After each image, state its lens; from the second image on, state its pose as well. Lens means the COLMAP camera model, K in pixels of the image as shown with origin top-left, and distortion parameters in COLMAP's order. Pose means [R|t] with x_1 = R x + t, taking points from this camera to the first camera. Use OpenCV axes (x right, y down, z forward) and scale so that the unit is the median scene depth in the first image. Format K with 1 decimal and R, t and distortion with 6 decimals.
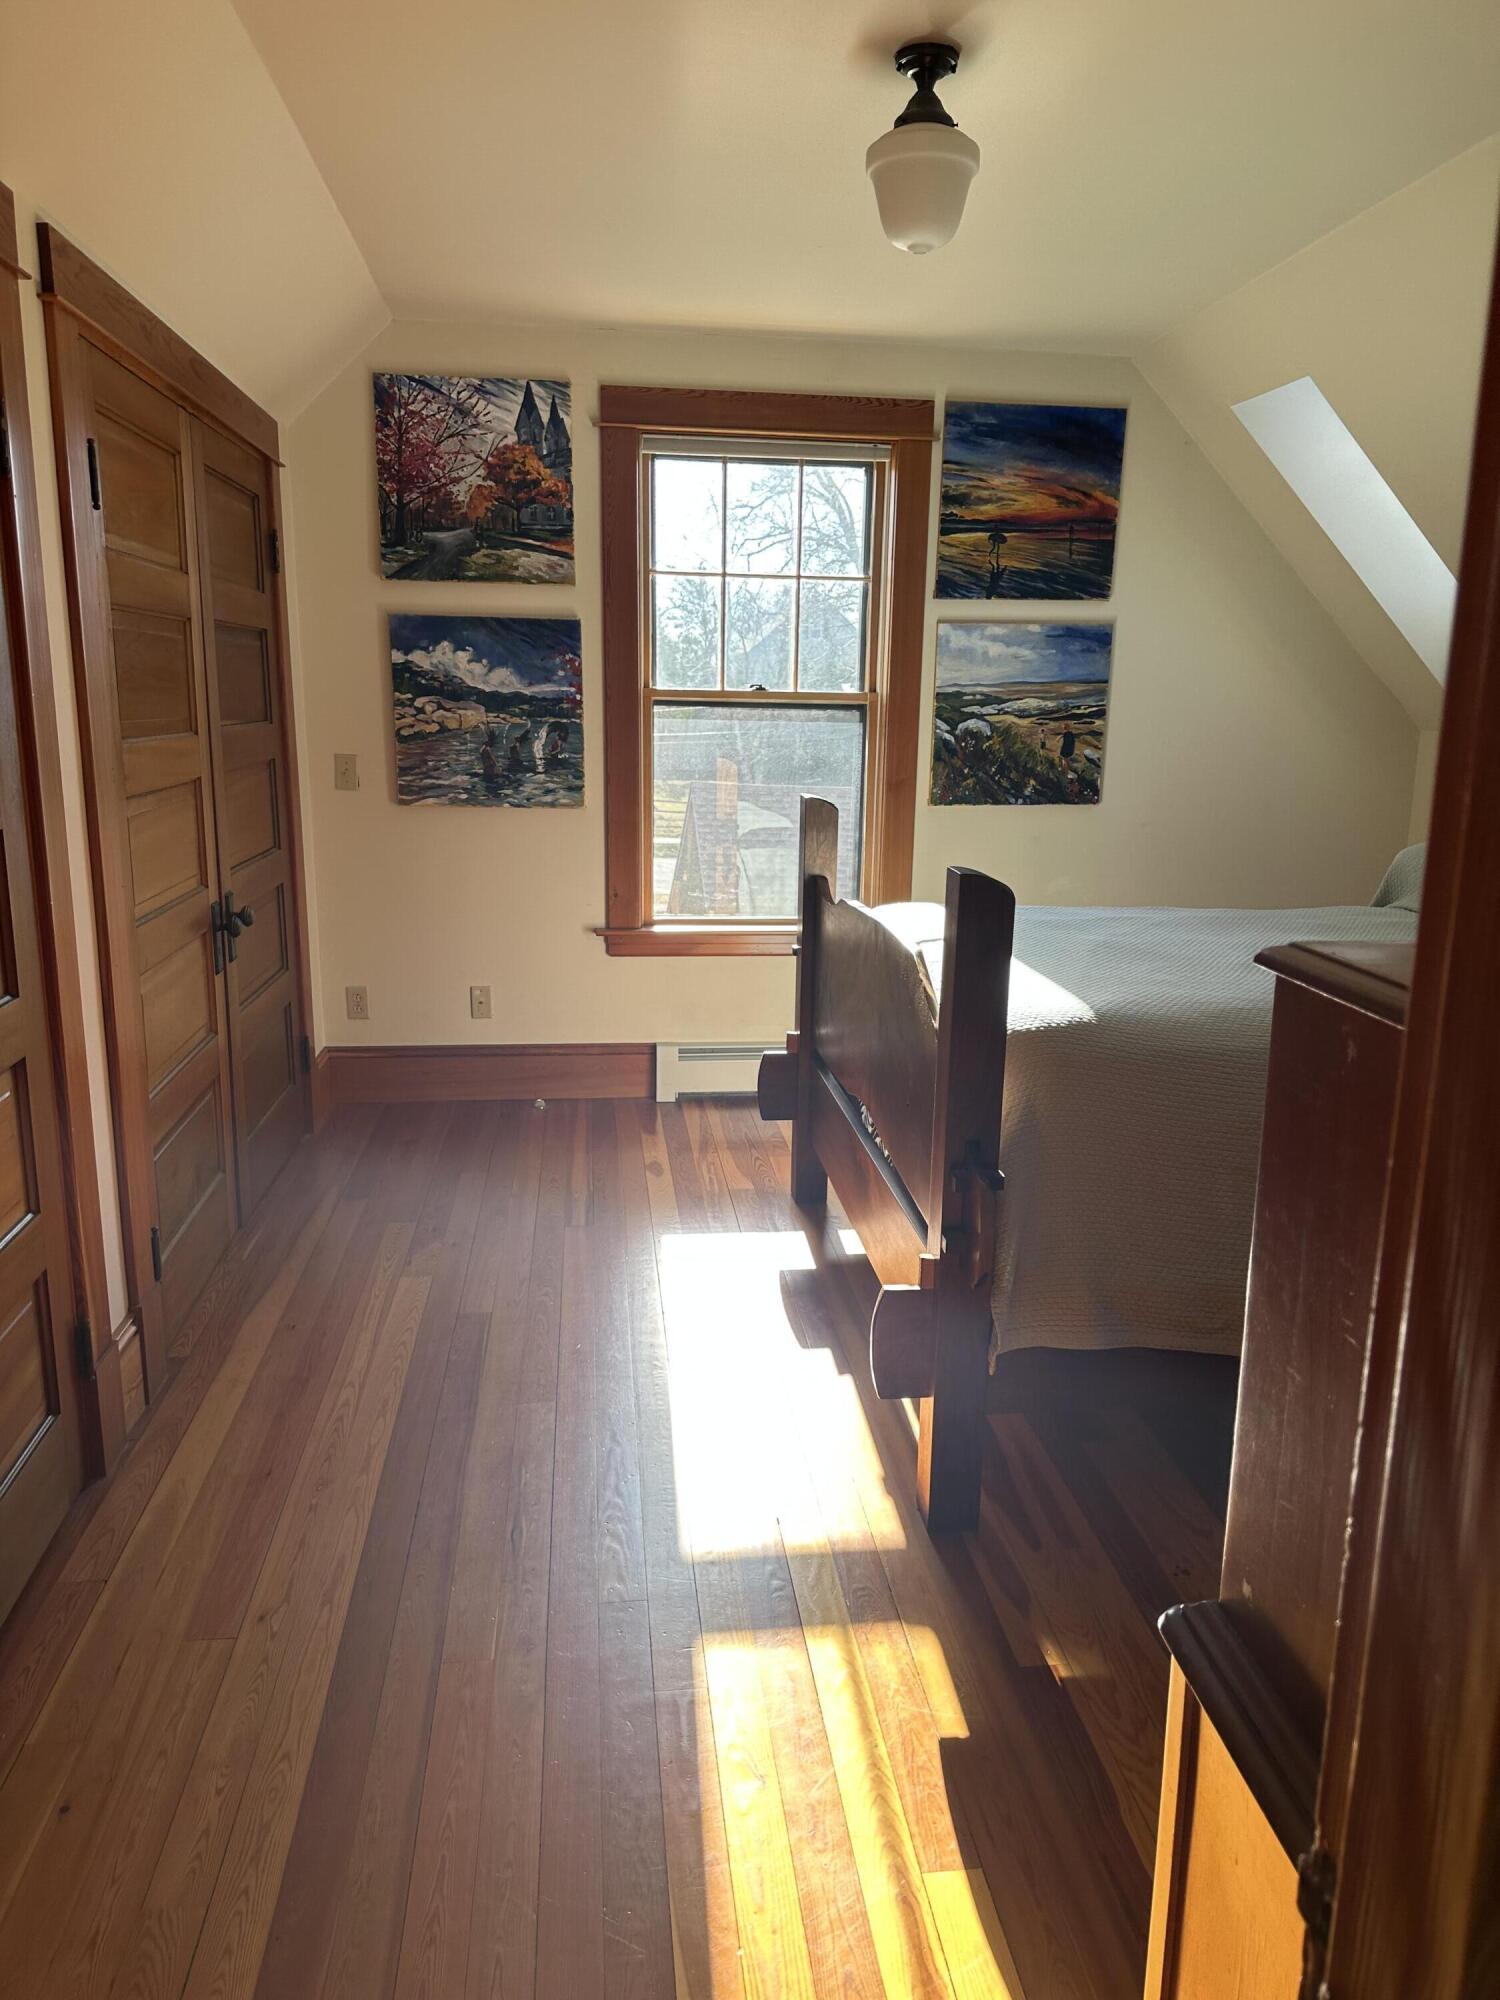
lens RADIAL K [[1396.5, 0, 752.4], [0, 1396.5, 998.3], [0, 0, 1]] dist [0.044124, -0.011721]
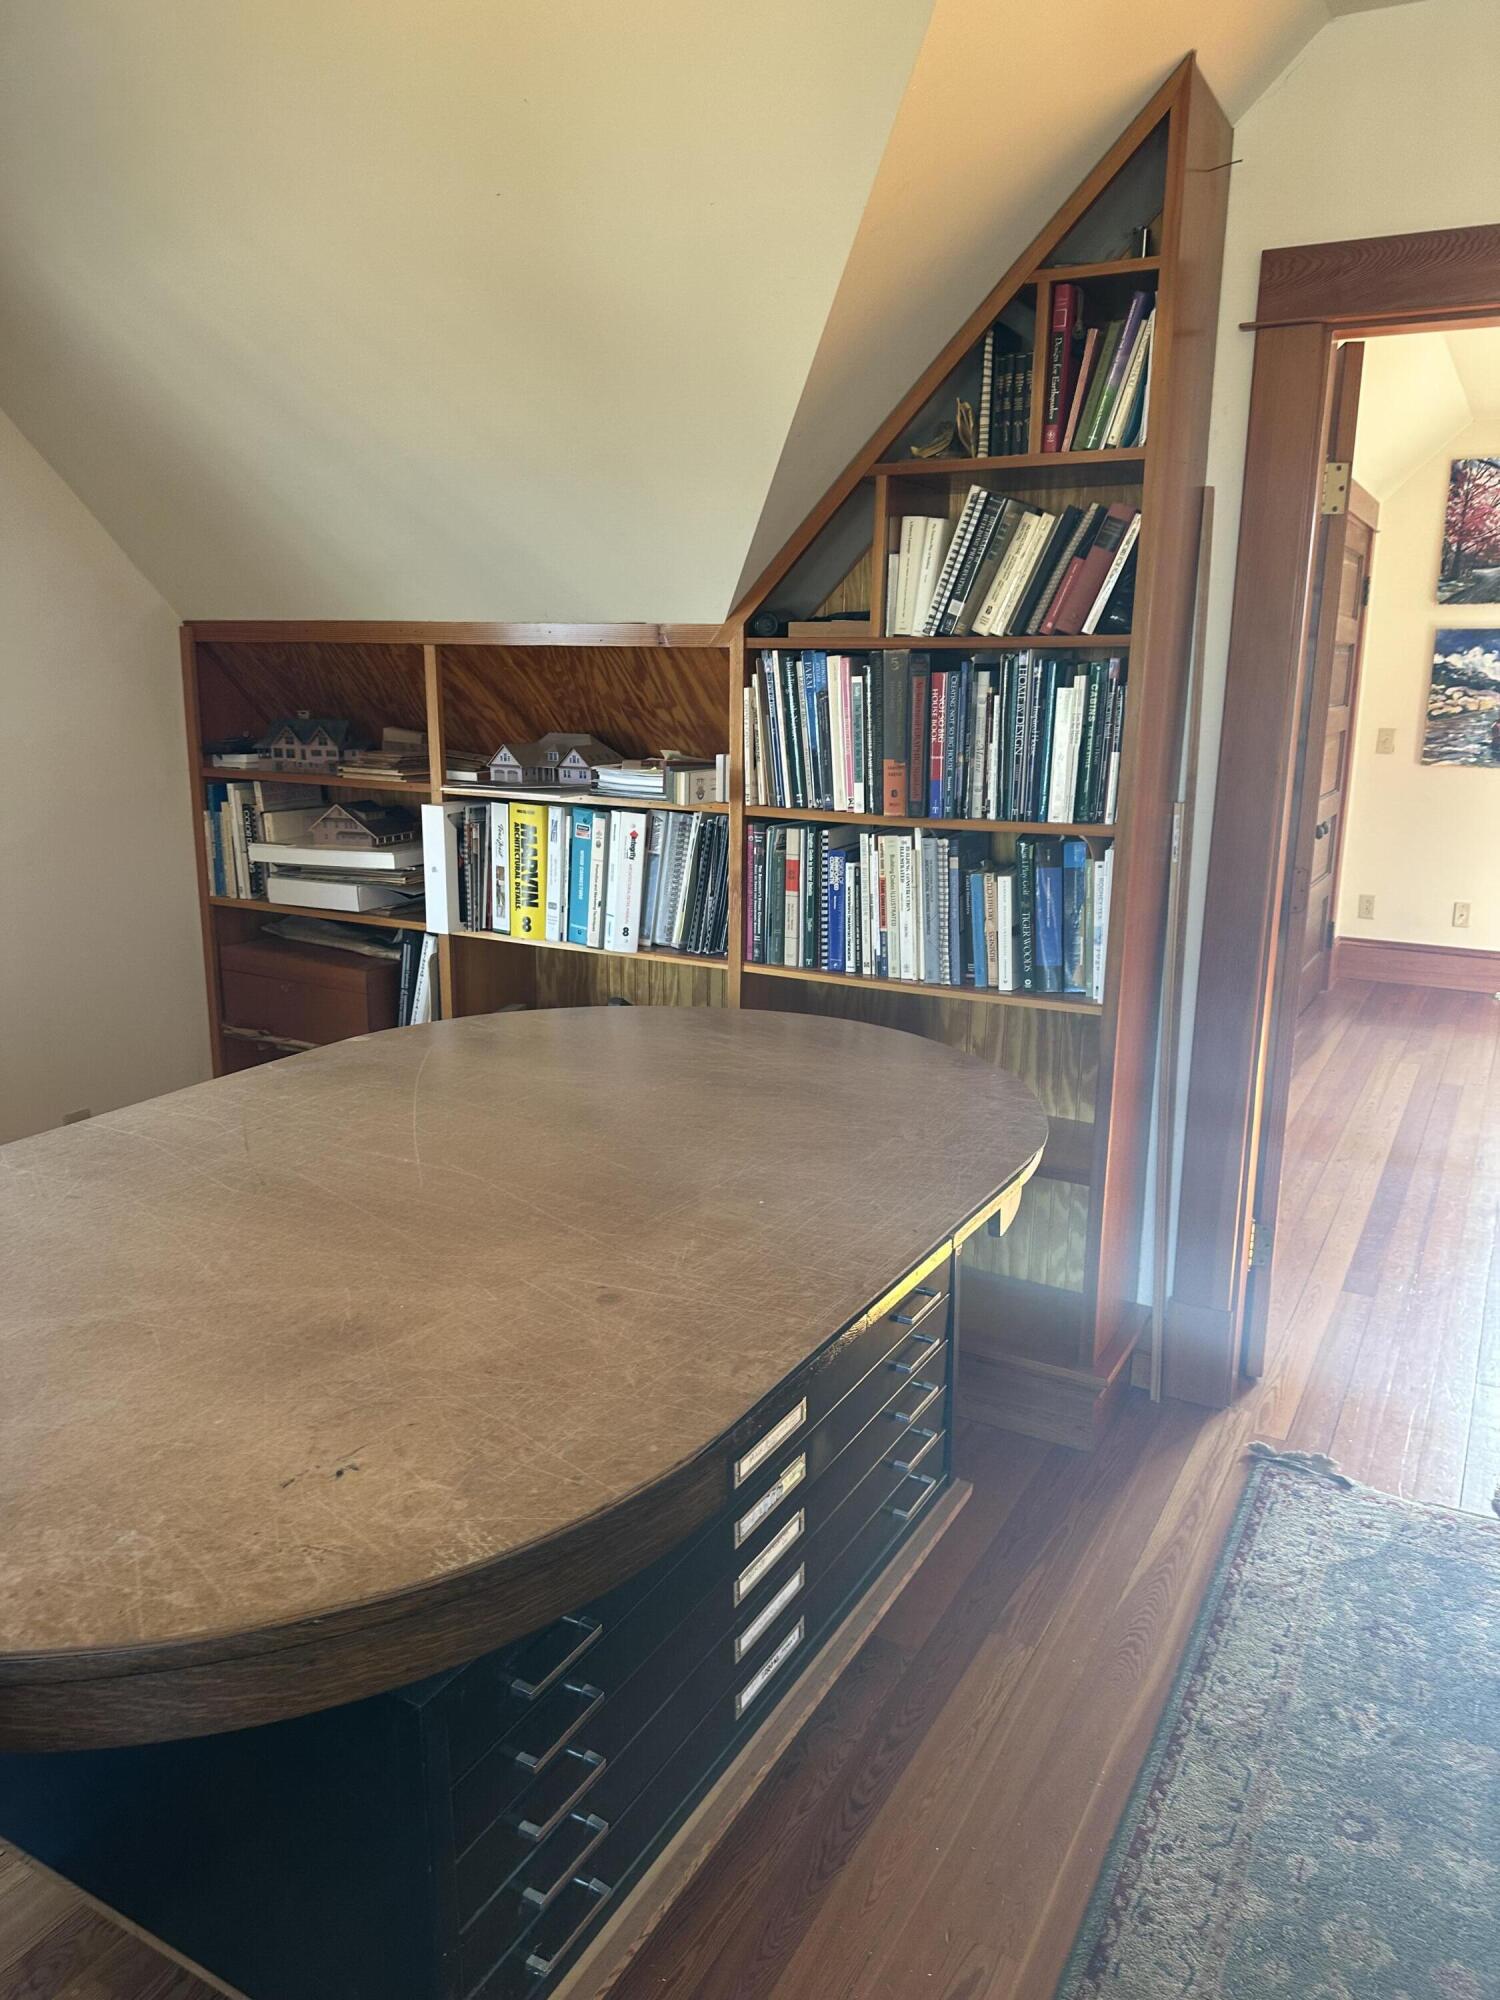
lens RADIAL K [[1396.5, 0, 834.8], [0, 1396.5, 1013.6], [0, 0, 1]] dist [0.044124, -0.011721]
pose [[0.835562, 0.122675, -0.535525, 0.043981], [-0.114055, 0.992248, 0.049342, 0.110907], [0.537427, 0.019852, 0.843077, -0.520553]]
